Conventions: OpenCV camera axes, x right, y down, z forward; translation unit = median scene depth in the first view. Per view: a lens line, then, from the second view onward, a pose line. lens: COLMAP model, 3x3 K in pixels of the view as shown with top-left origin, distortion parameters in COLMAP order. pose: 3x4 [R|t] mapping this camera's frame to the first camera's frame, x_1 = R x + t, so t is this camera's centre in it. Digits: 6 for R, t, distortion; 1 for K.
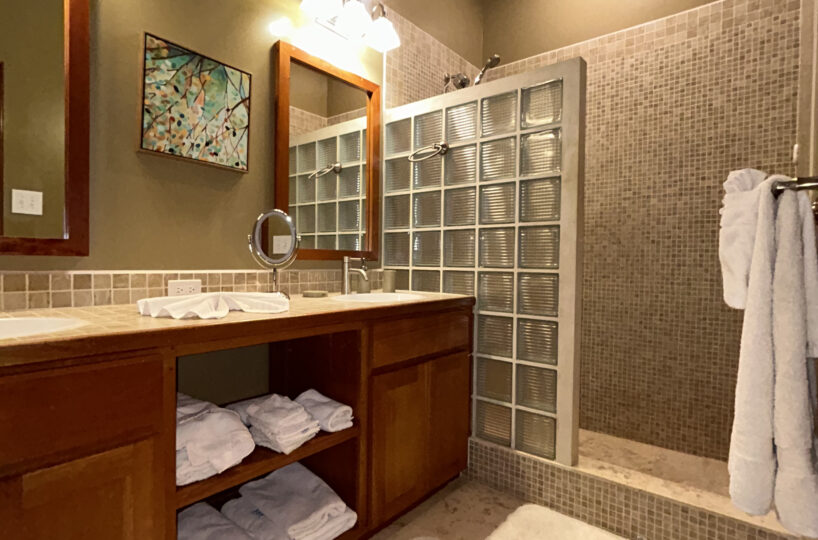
lens RADIAL K [[442.5, 0, 409.9], [0, 442.5, 271.9], [0, 0, 1]] dist [-0.005065, 0.009539]
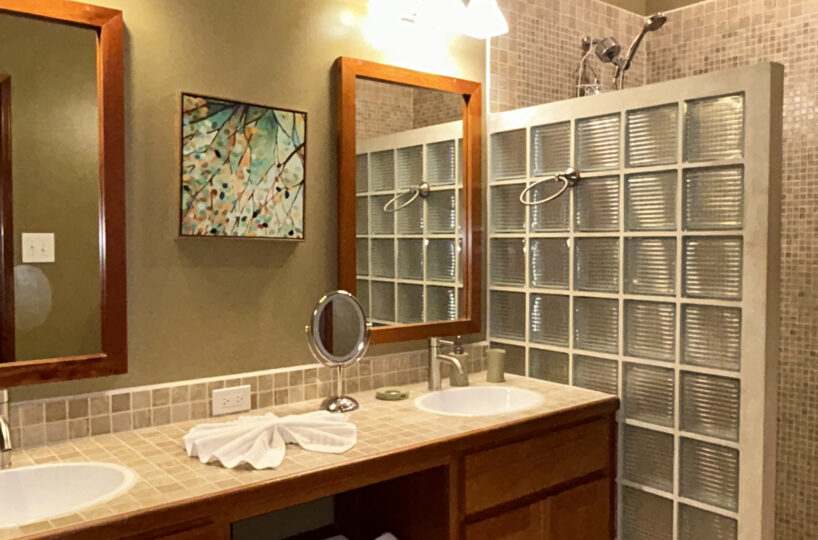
lens RADIAL K [[711.3, 0, 415.3], [0, 711.3, 276.3], [0, 0, 1]] dist [0.026634, -0.031917]
pose [[0.980928, -0.007009, -0.194243, 0.054311], [0.011726, 0.999663, 0.023147, -0.166289], [0.194016, -0.024983, 0.980680, -0.153638]]
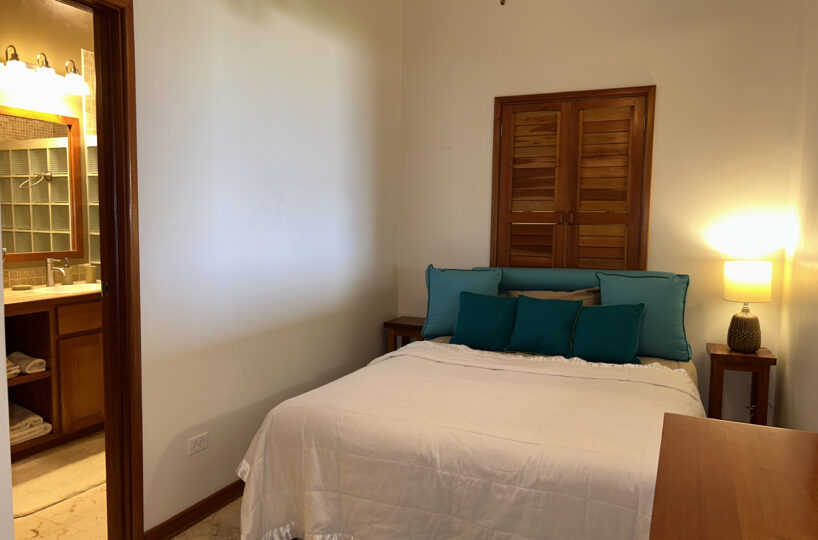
lens RADIAL K [[614.6, 0, 403.4], [0, 614.6, 271.3], [0, 0, 1]] dist [0.031126, -0.026057]
pose [[0.964858, -0.023923, 0.261682, 0.409103], [0.006383, 0.997687, 0.067675, -0.118380], [-0.262696, -0.063627, 0.962779, -1.118592]]
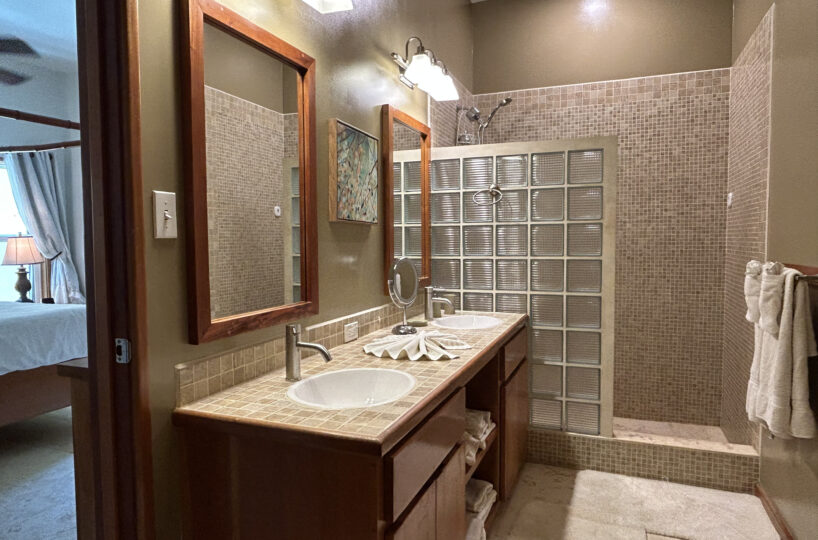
lens RADIAL K [[537.1, 0, 412.6], [0, 537.1, 272.5], [0, 0, 1]] dist [0.017152, -0.011773]
pose [[0.950343, -0.039827, 0.308645, -0.629271], [0.026694, 0.998554, 0.046657, -0.142923], [-0.310057, -0.036101, 0.950032, -0.324498]]
